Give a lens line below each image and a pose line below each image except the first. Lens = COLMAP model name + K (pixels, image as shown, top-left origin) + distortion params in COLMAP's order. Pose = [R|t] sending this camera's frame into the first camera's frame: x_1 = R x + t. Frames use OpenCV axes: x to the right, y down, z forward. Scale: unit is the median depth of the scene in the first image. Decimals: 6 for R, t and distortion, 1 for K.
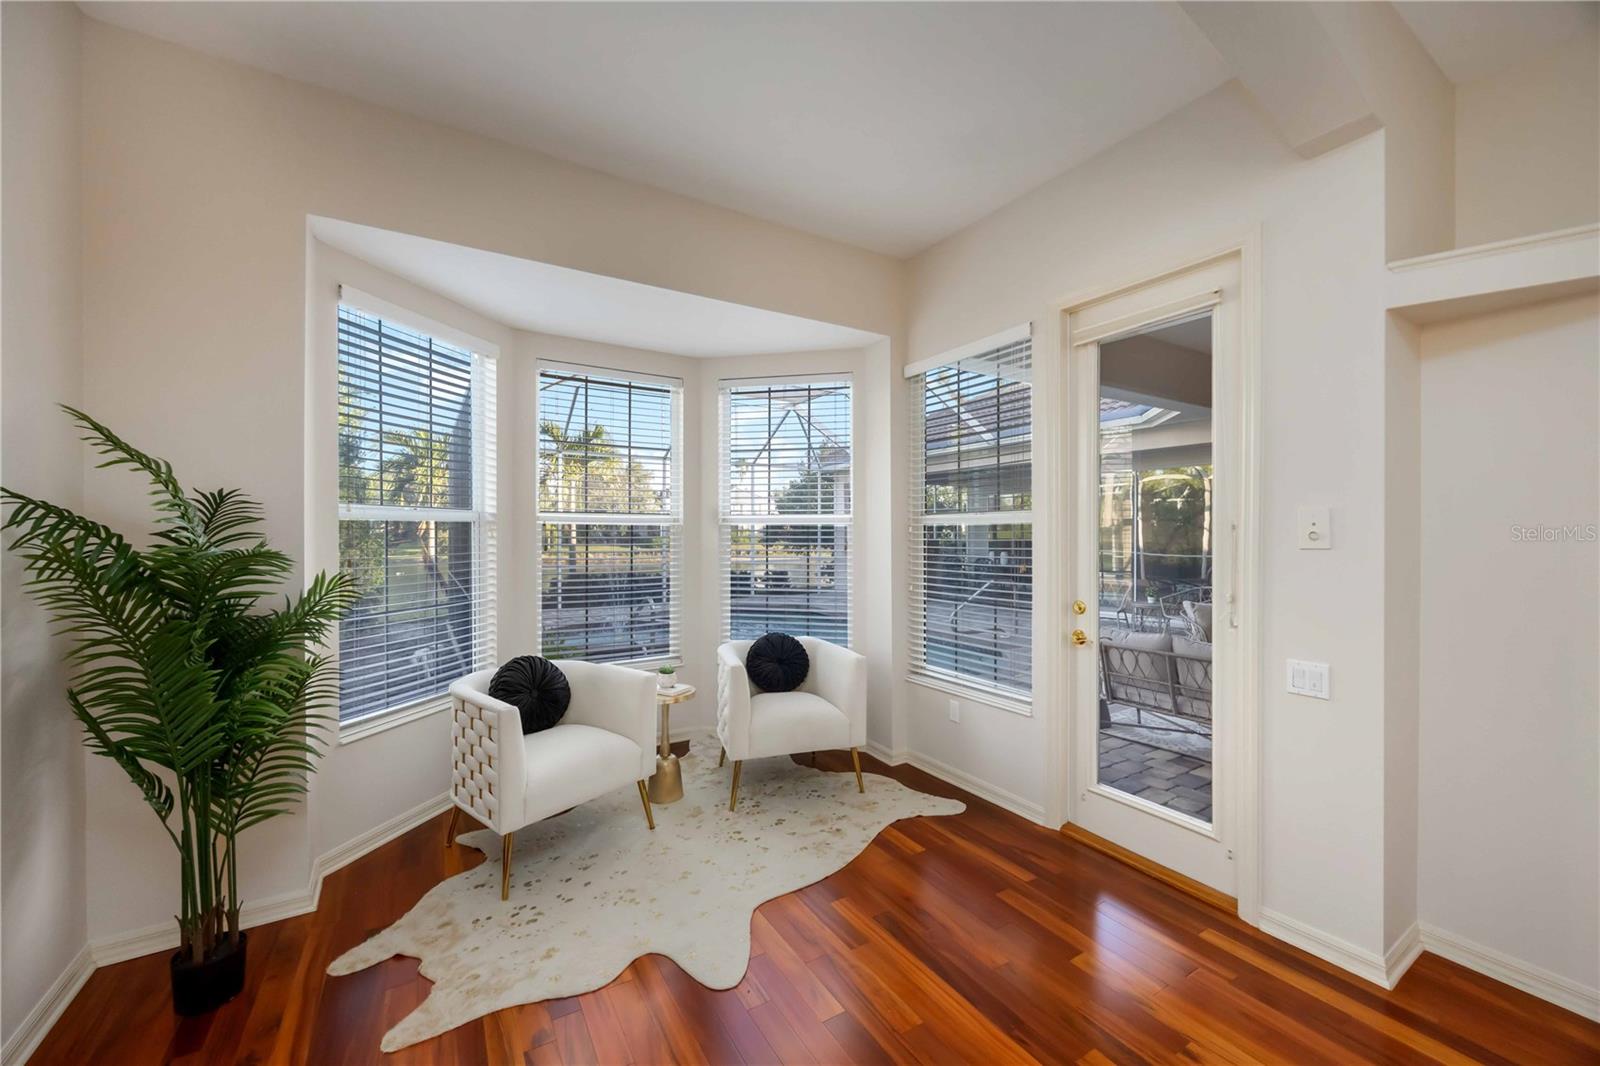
lens RADIAL K [[623.7, 0, 800.0], [0, 623.7, 533.0], [0, 0, 1]] dist [0.001112, 0.000183]
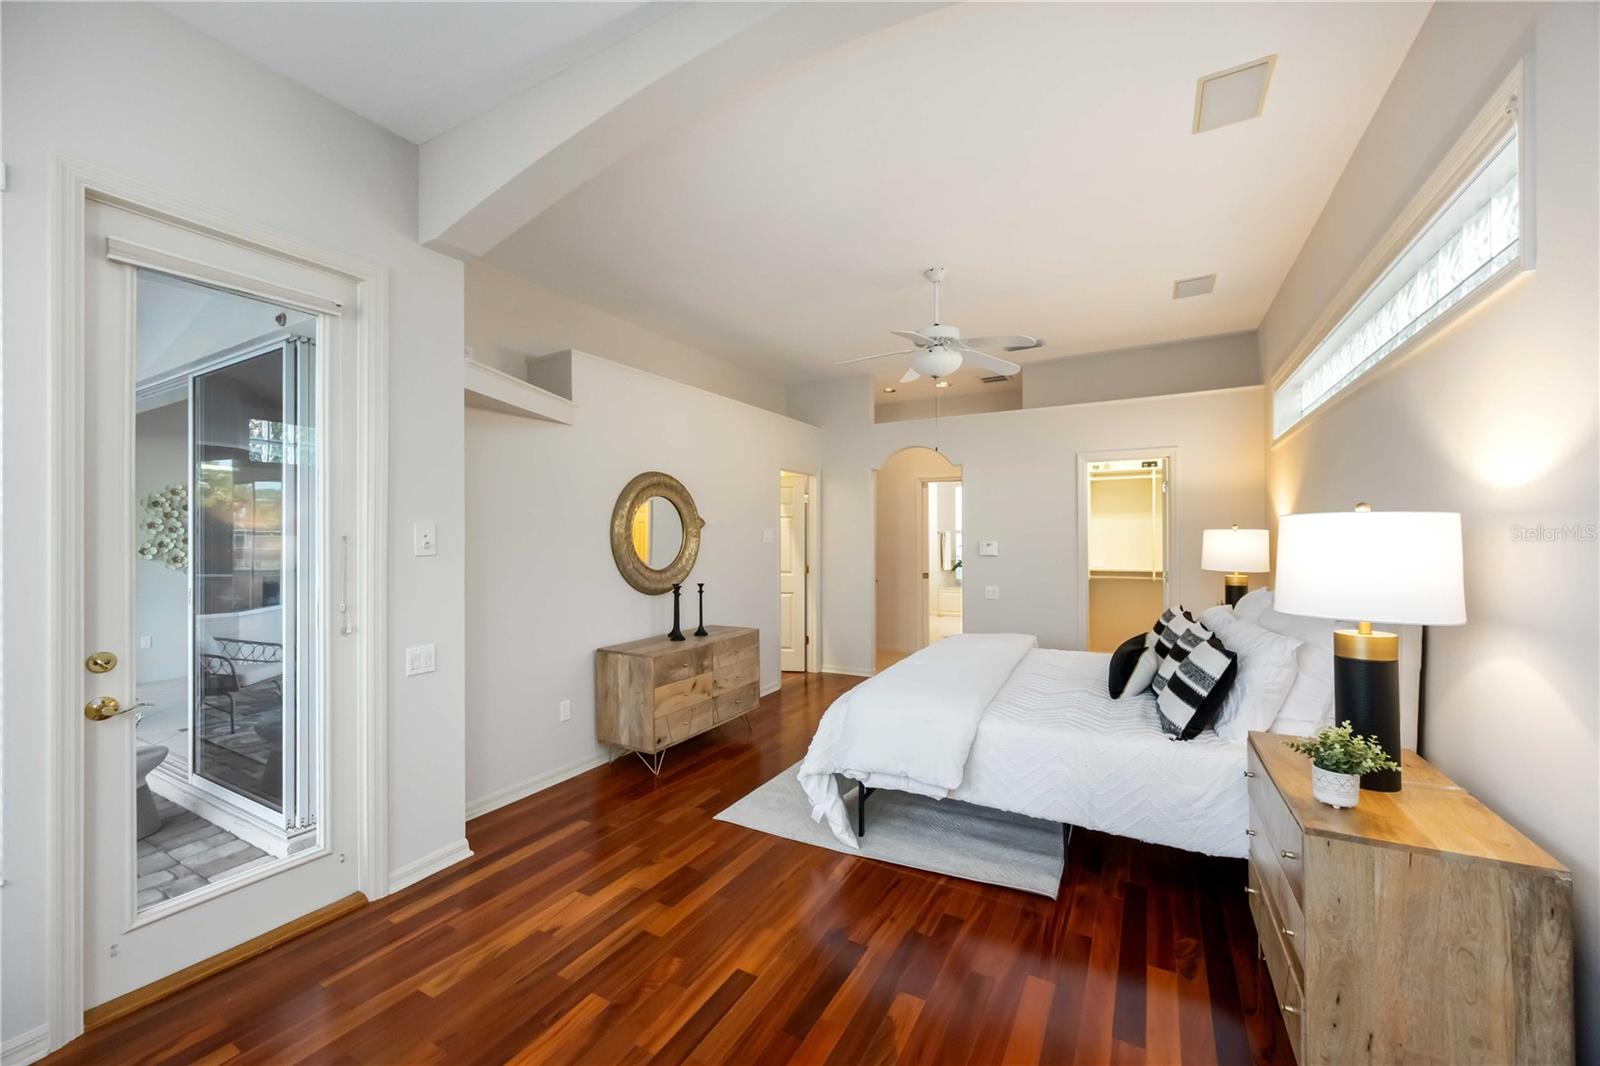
lens RADIAL K [[623.7, 0, 800.0], [0, 623.7, 533.0], [0, 0, 1]] dist [0.001112, 0.000183]
pose [[-0.488887, 0.010843, 0.872279, -0.676775], [0.007185, 0.999939, -0.008402, -0.004447], [-0.872317, 0.002160, -0.488936, 0.989693]]
